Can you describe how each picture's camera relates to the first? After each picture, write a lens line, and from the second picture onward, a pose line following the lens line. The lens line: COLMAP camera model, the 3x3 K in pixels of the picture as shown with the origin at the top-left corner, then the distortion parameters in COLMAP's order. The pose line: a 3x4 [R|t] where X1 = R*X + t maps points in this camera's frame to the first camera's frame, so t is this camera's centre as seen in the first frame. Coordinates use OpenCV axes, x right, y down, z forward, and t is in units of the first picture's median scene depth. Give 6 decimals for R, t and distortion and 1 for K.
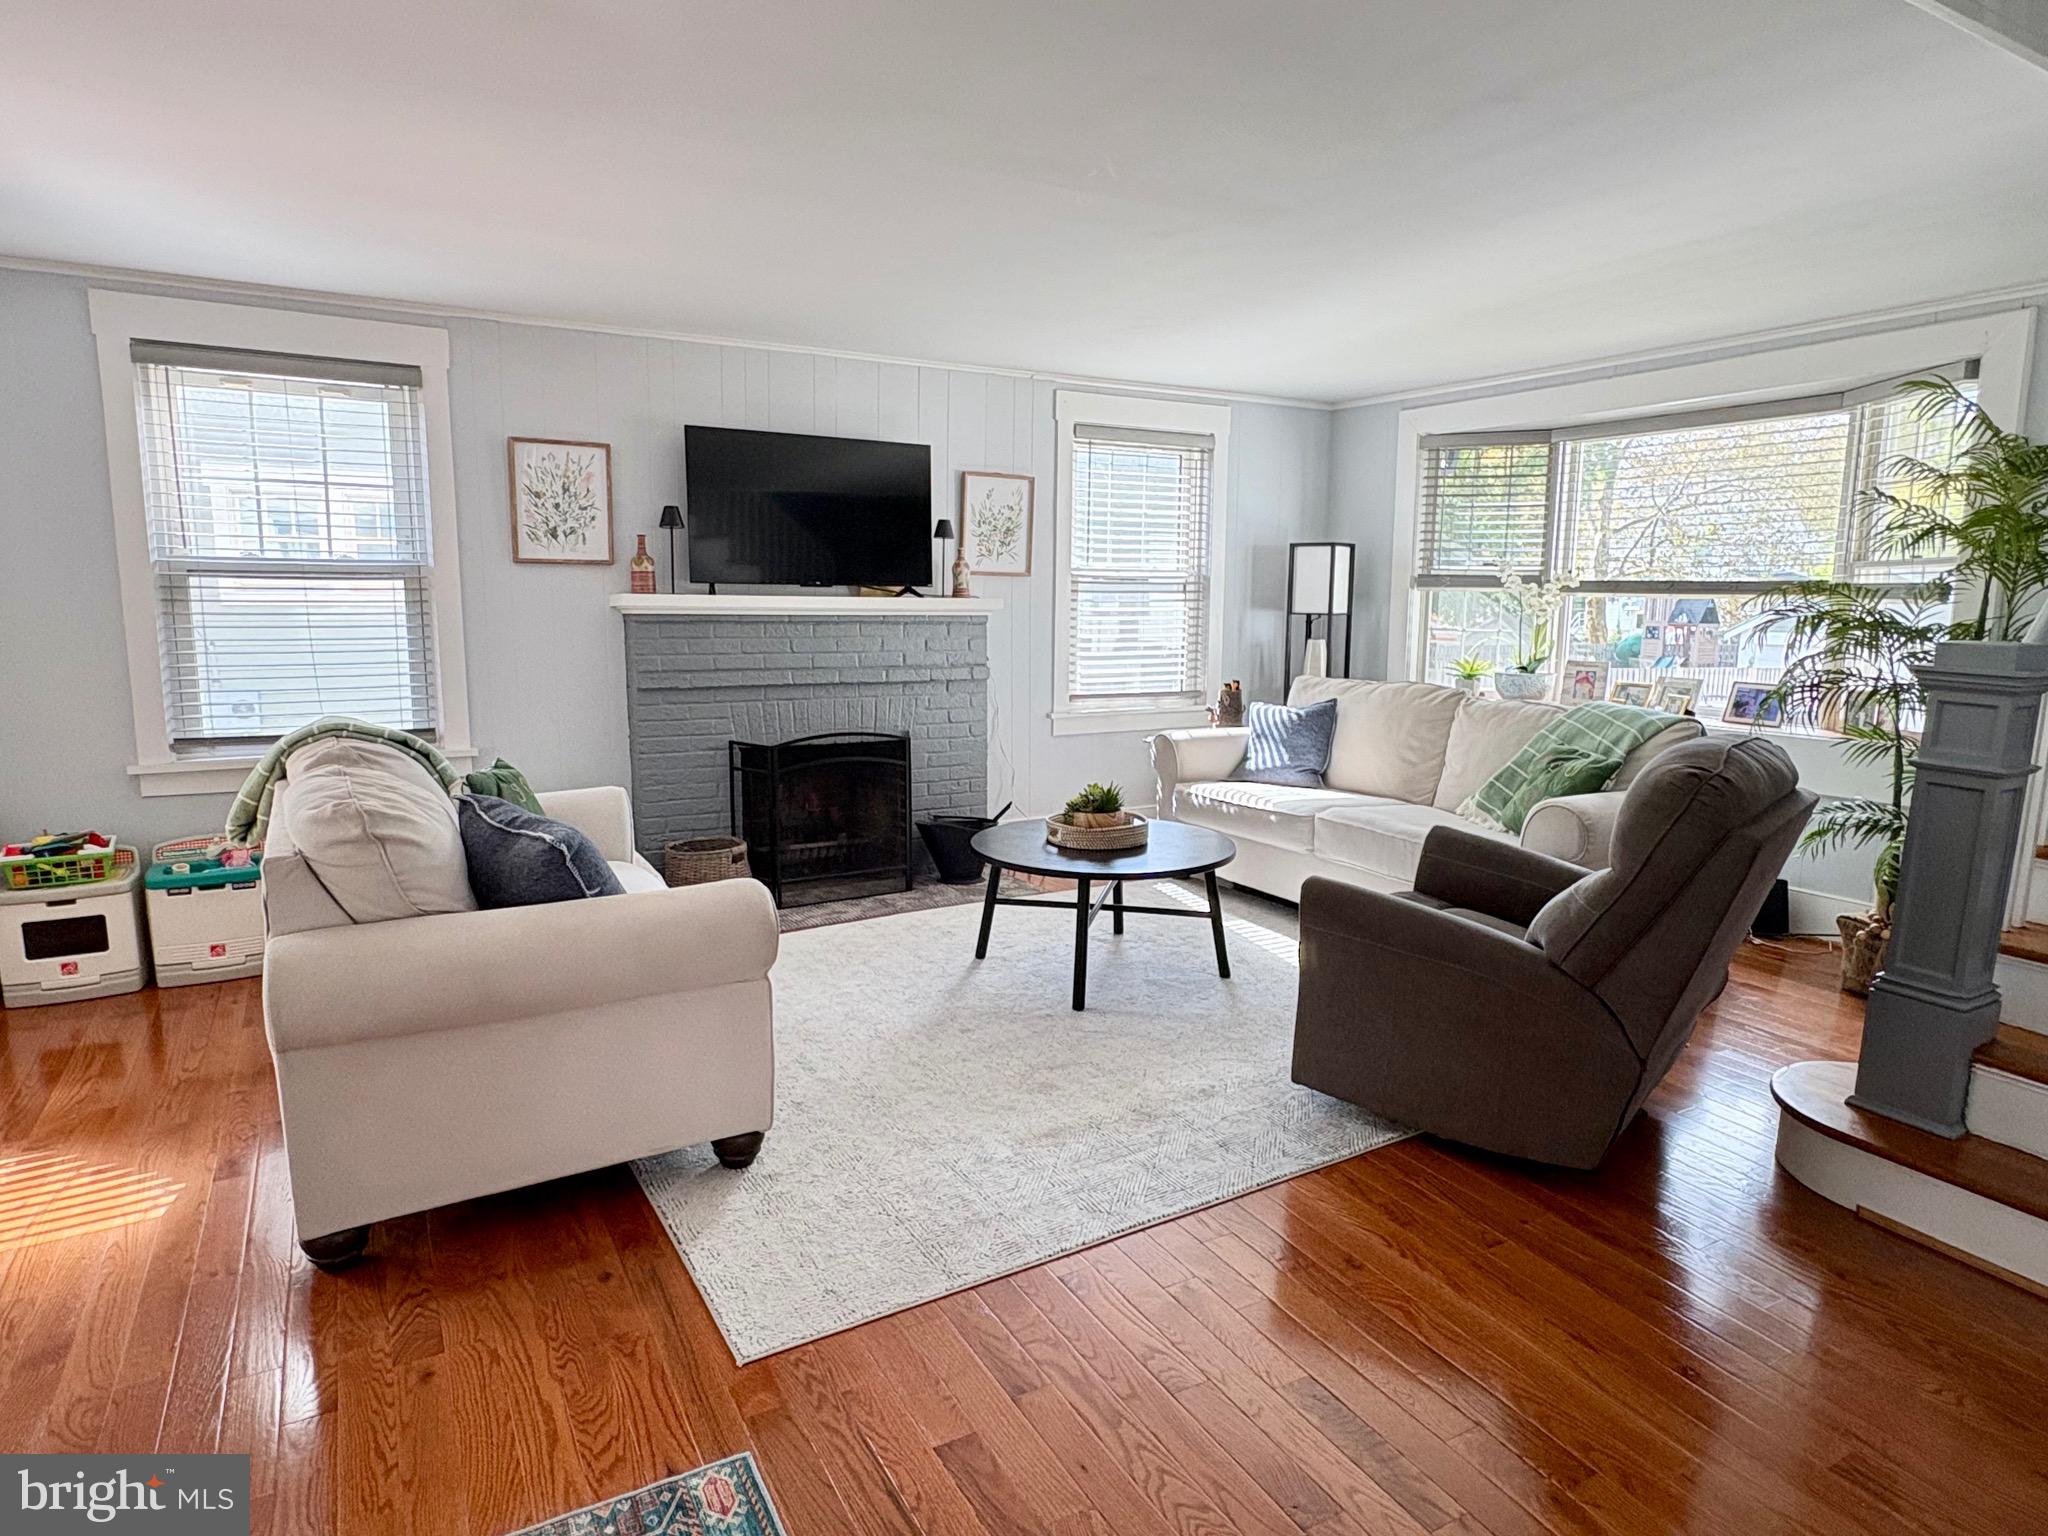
lens RADIAL K [[1197.4, 0, 1024.0], [0, 1197.4, 768.0], [0, 0, 1]] dist [-0.002306, 0.000251]
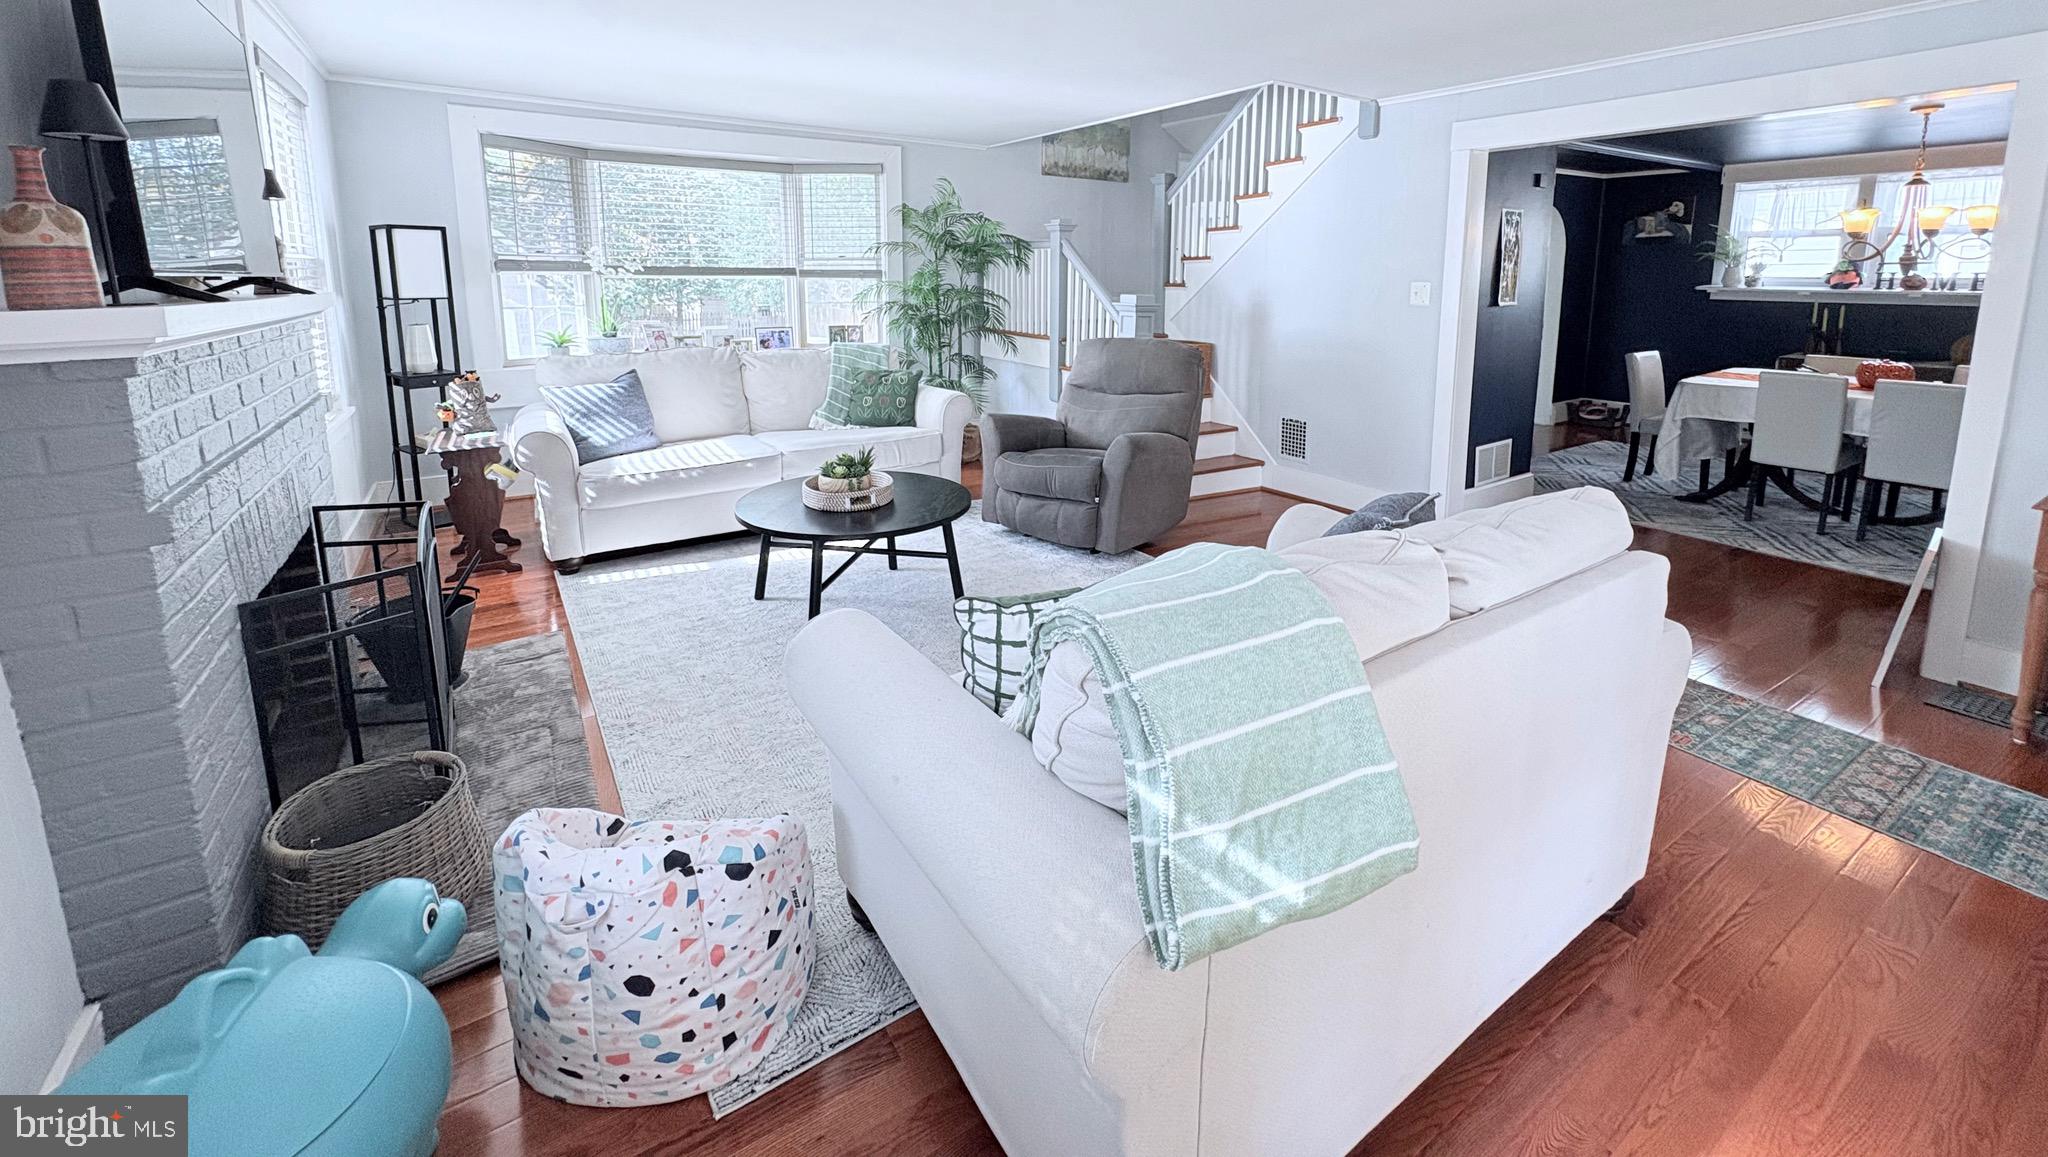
lens RADIAL K [[802.4, 0, 1017.0], [0, 802.4, 391.6], [0, 0, 1]] dist [0.002212, 0.000134]
pose [[-0.035828, -0.153900, 0.987437, -0.531176], [0.142738, 0.977153, 0.157476, -0.107818], [-0.989112, 0.146586, -0.013043, 0.657021]]
